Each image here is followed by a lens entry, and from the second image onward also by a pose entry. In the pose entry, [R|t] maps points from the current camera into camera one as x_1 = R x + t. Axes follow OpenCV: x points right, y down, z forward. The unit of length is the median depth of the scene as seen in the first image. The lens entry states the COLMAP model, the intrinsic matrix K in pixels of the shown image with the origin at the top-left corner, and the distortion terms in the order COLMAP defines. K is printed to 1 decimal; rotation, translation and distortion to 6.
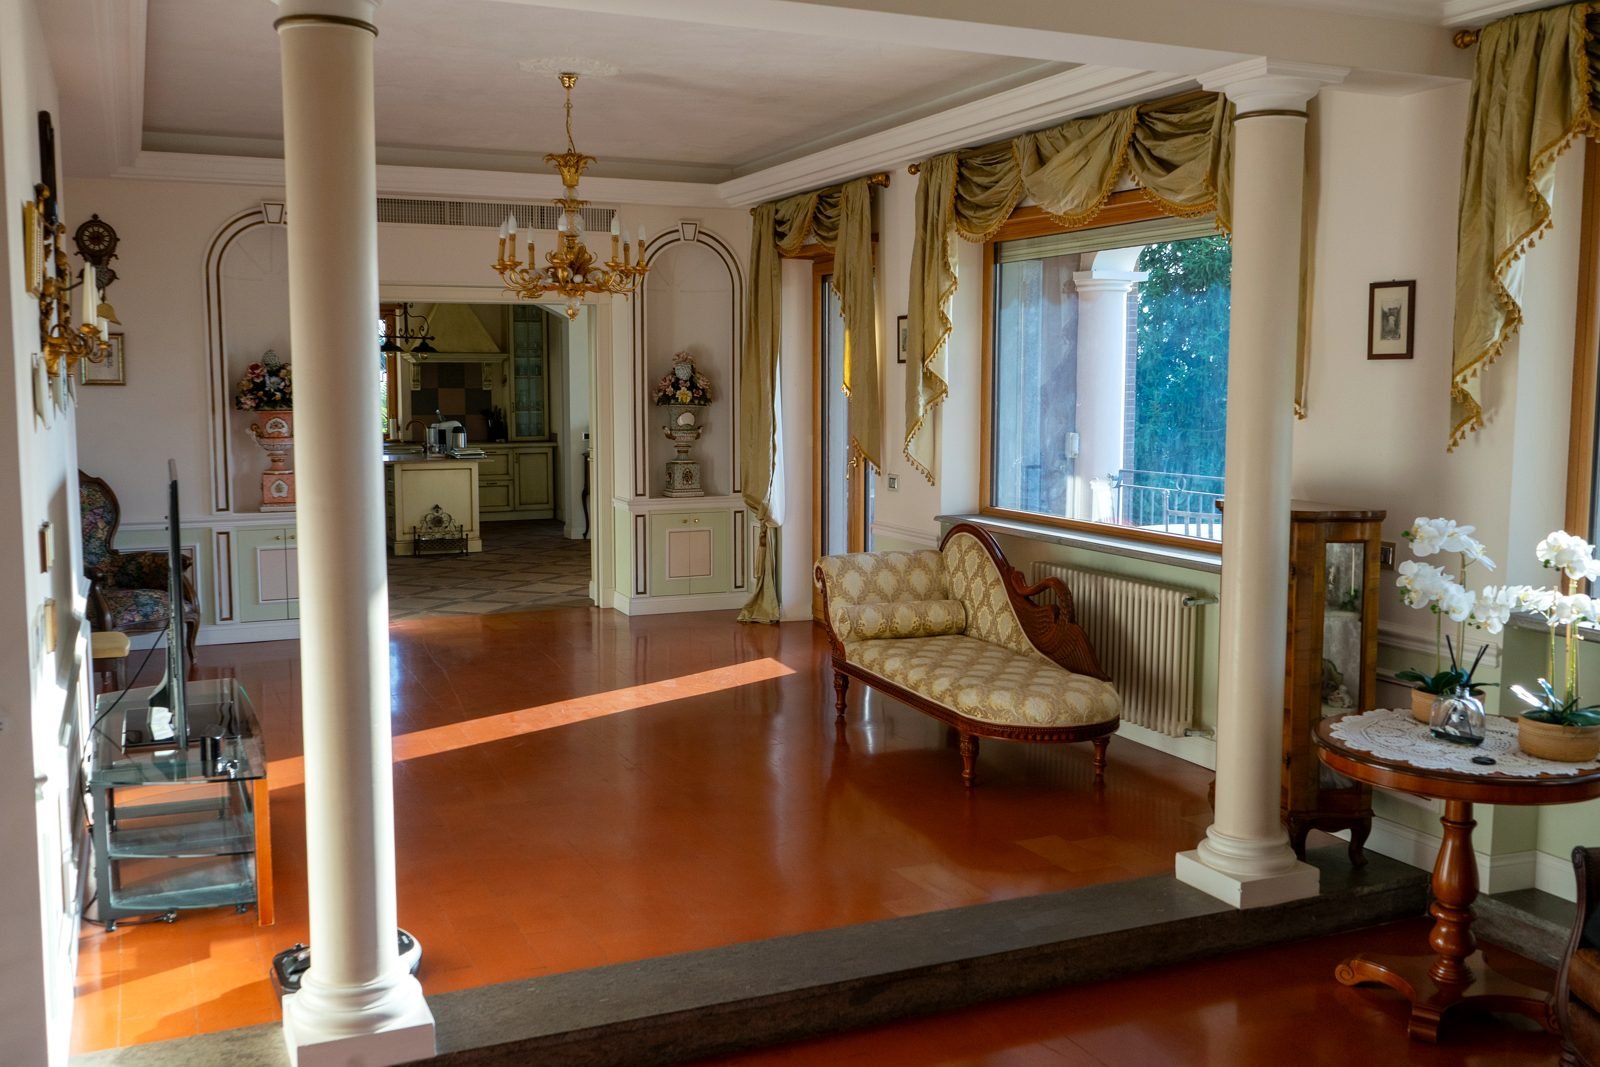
lens RADIAL K [[1478.4, 0, 800.0], [0, 1478.4, 533.5], [0, 0, 1]] dist [0.021614, 0.003552]
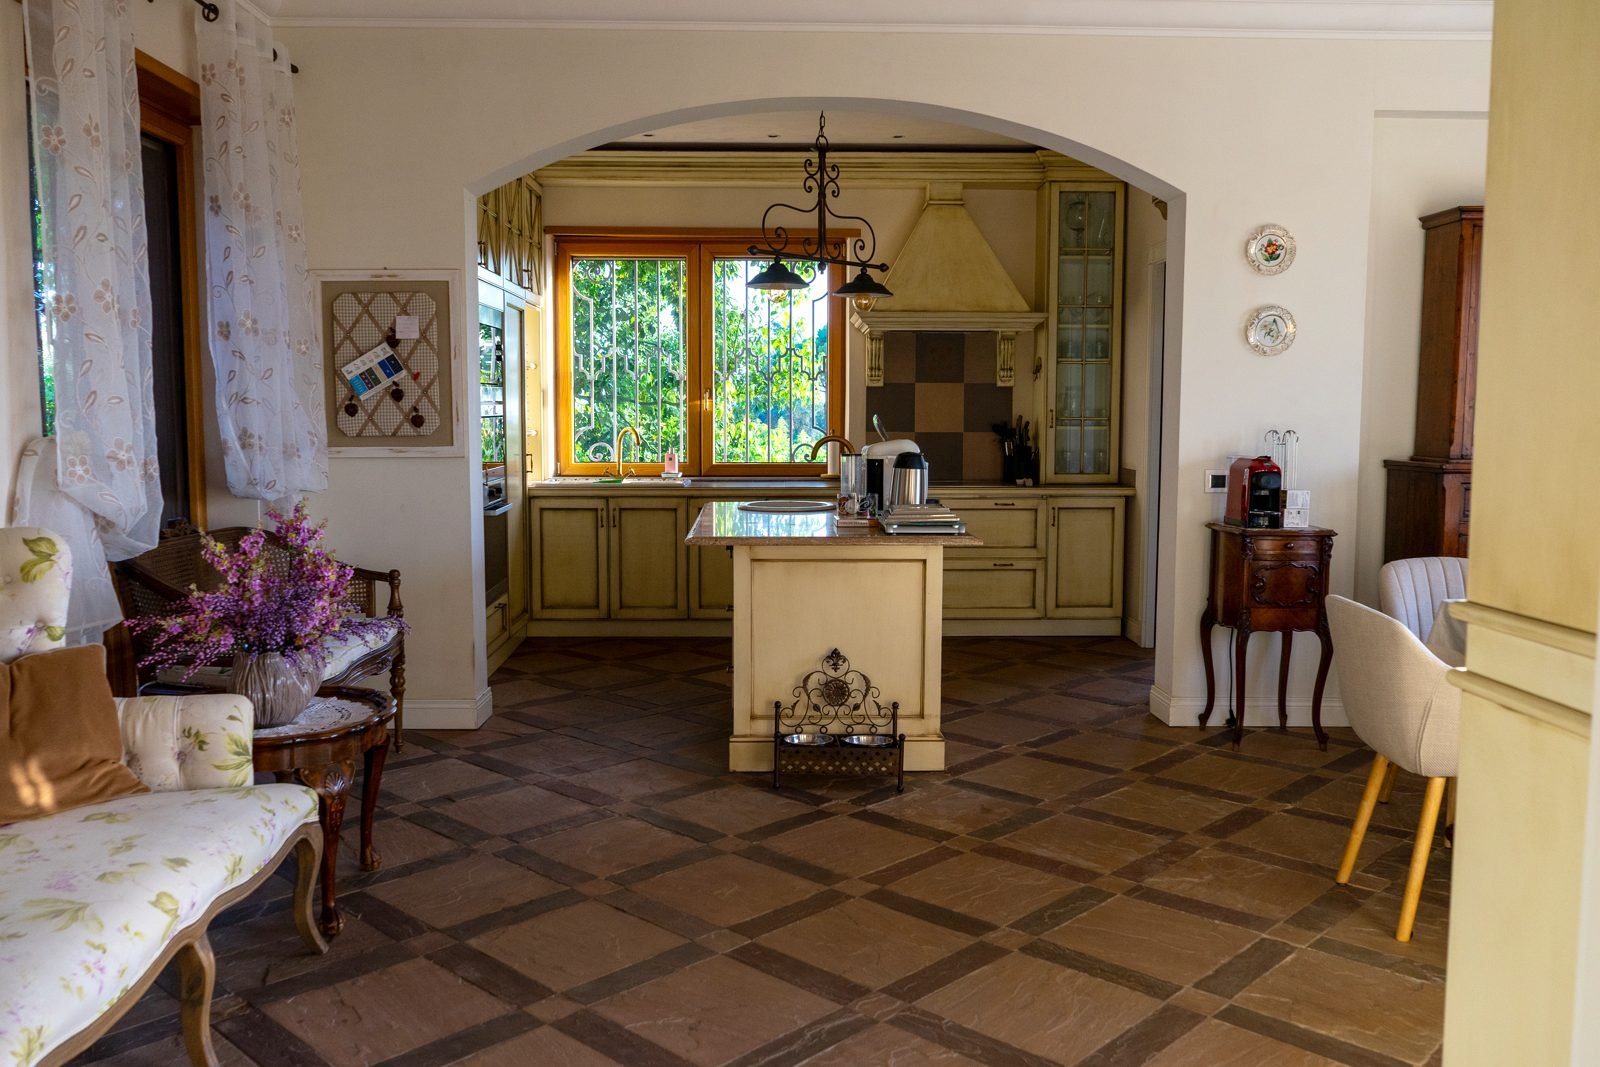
lens RADIAL K [[1342.2, 0, 800.0], [0, 1342.2, 533.5], [0, 0, 1]] dist [-0.004423, 0.012496]
pose [[0.925078, 0.037427, -0.377927, -0.188719], [-0.043023, 0.999054, -0.006371, -0.075048], [0.377331, 0.022153, 0.925813, 1.046357]]
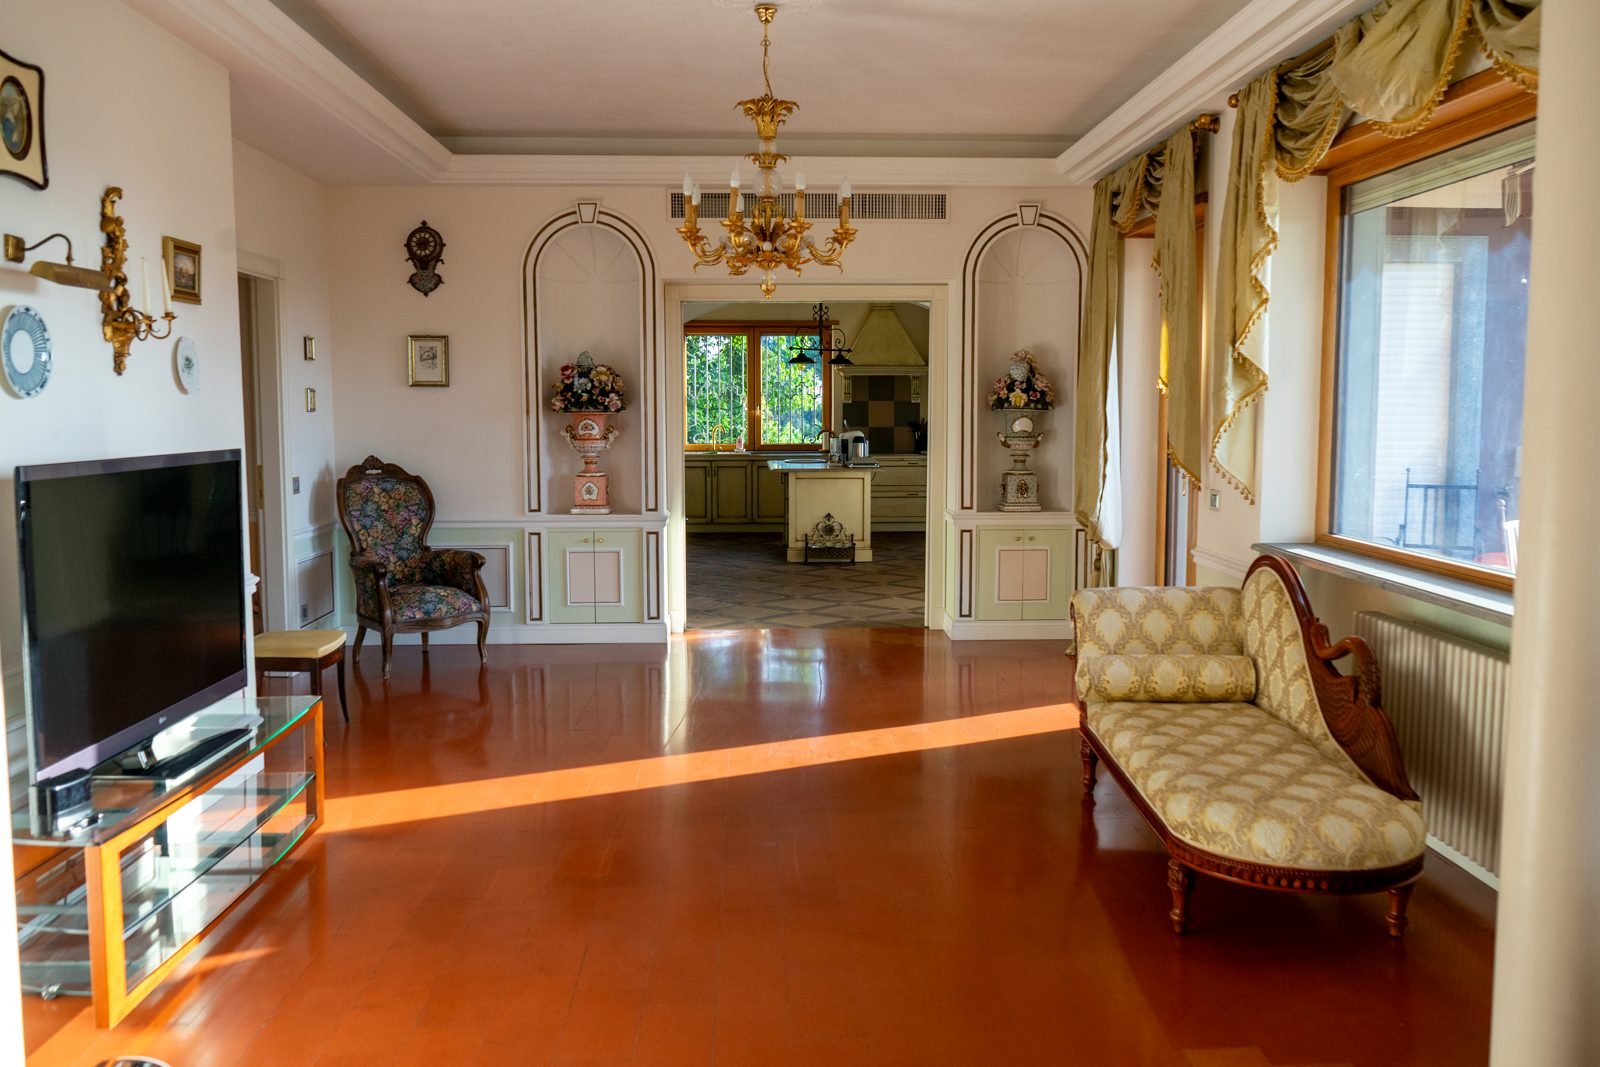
lens RADIAL K [[1342.2, 0, 800.0], [0, 1342.2, 533.5], [0, 0, 1]] dist [-0.004423, 0.012496]
pose [[0.929311, 0.034971, -0.367639, 0.115058], [-0.037828, 0.999284, -0.000564, -0.006915], [0.367356, 0.014431, 0.929968, 0.225198]]
